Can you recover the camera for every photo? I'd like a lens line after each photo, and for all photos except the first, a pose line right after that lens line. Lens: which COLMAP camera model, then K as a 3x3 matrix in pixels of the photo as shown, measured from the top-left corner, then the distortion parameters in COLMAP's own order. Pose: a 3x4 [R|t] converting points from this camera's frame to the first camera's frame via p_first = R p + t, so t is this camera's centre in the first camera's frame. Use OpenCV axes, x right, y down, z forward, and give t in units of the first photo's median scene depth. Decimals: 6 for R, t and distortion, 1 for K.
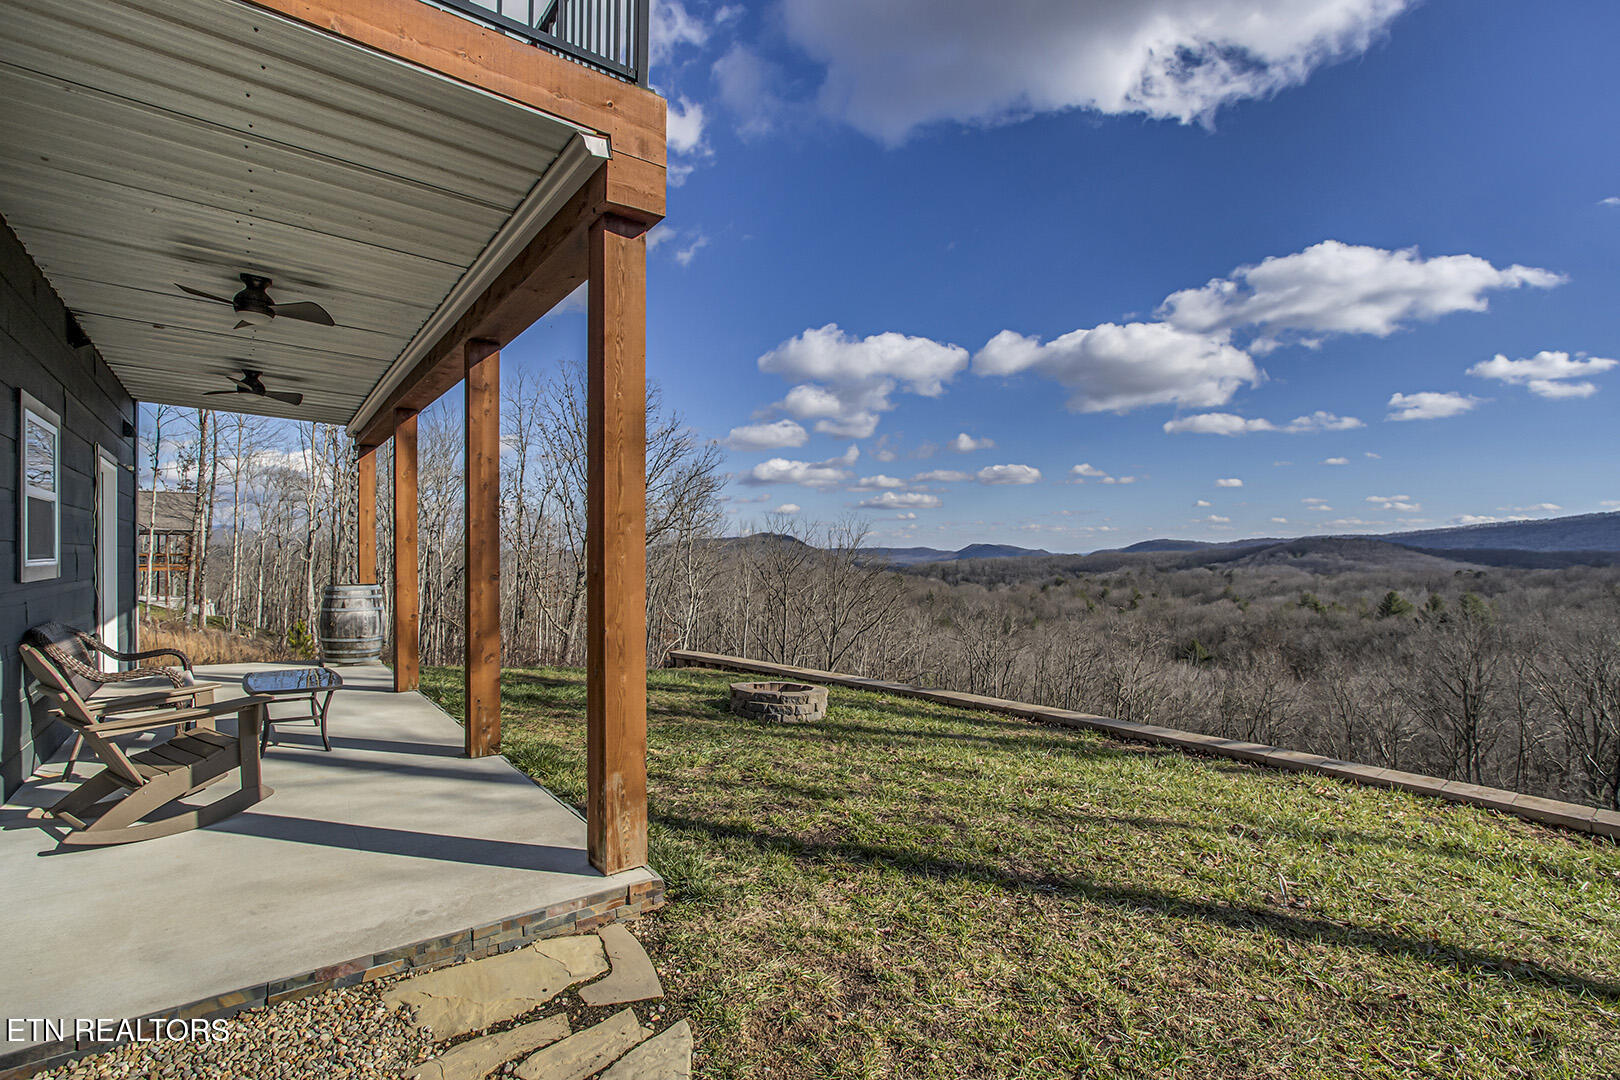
lens RADIAL K [[784.6, 0, 803.7], [0, 784.6, 544.0], [0, 0, 1]] dist [-0.031534, 0.000538]
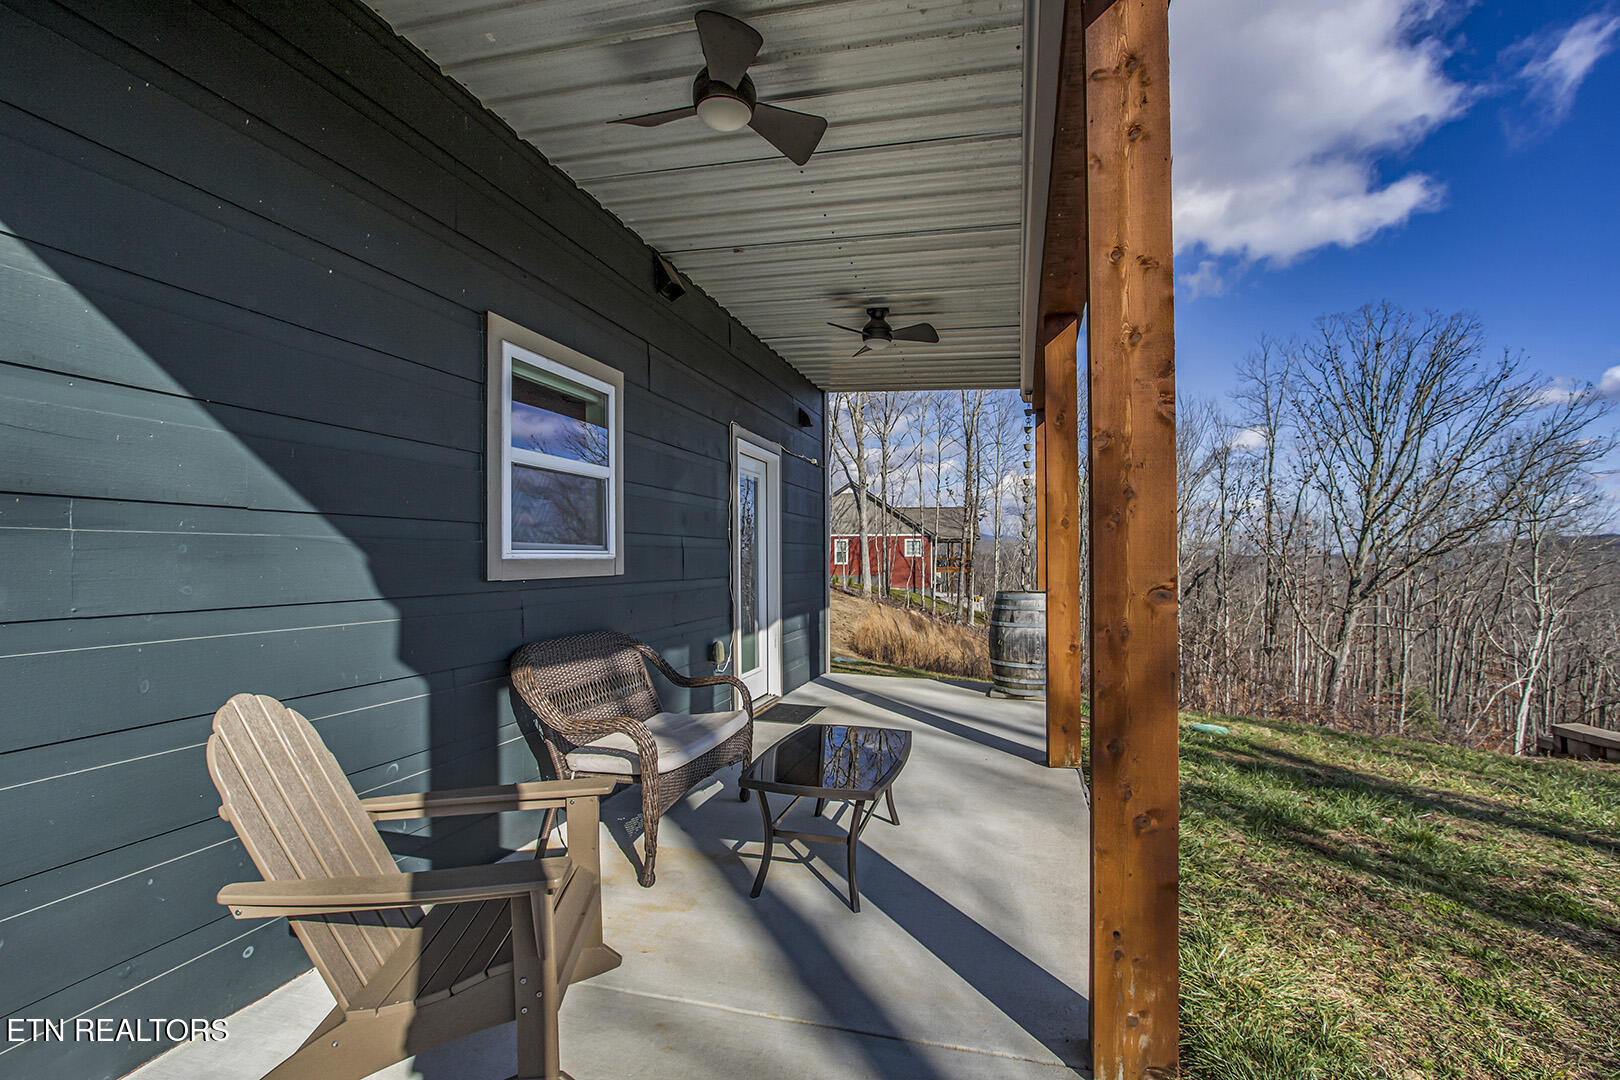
lens RADIAL K [[784.6, 0, 803.7], [0, 784.6, 544.0], [0, 0, 1]] dist [-0.031534, 0.000538]
pose [[0.628514, -0.010756, -0.777724, -0.033397], [0.006067, 0.999942, -0.008926, 0.003137], [0.777775, 0.000891, 0.628542, 0.096421]]
